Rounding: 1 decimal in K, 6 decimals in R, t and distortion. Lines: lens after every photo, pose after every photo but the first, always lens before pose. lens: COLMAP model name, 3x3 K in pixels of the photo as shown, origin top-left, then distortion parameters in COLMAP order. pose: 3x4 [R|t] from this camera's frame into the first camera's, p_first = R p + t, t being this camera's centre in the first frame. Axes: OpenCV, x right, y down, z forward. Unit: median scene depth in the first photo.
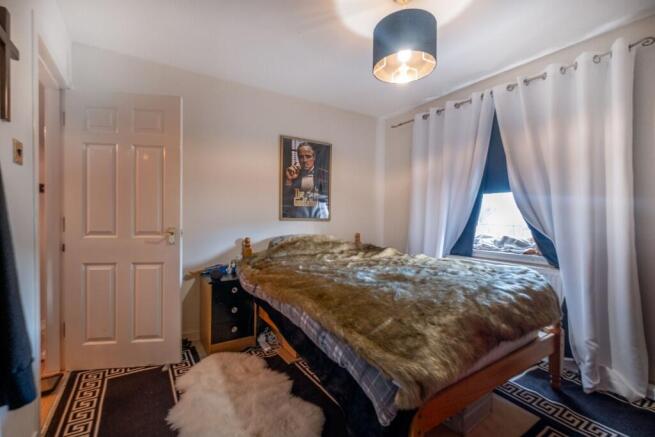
lens RADIAL K [[292.0, 0, 325.9], [0, 292.0, 221.0], [0, 0, 1]] dist [0.012580, -0.000030]
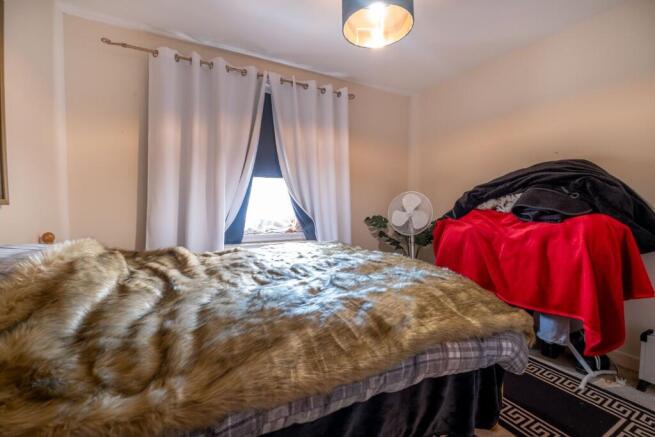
lens RADIAL K [[292.0, 0, 325.9], [0, 292.0, 221.0], [0, 0, 1]] dist [0.012580, -0.000030]
pose [[0.086054, -0.073803, 0.993553, -0.430454], [0.003428, 0.997269, 0.073782, -0.018491], [-0.996285, -0.002944, 0.086072, 0.687847]]
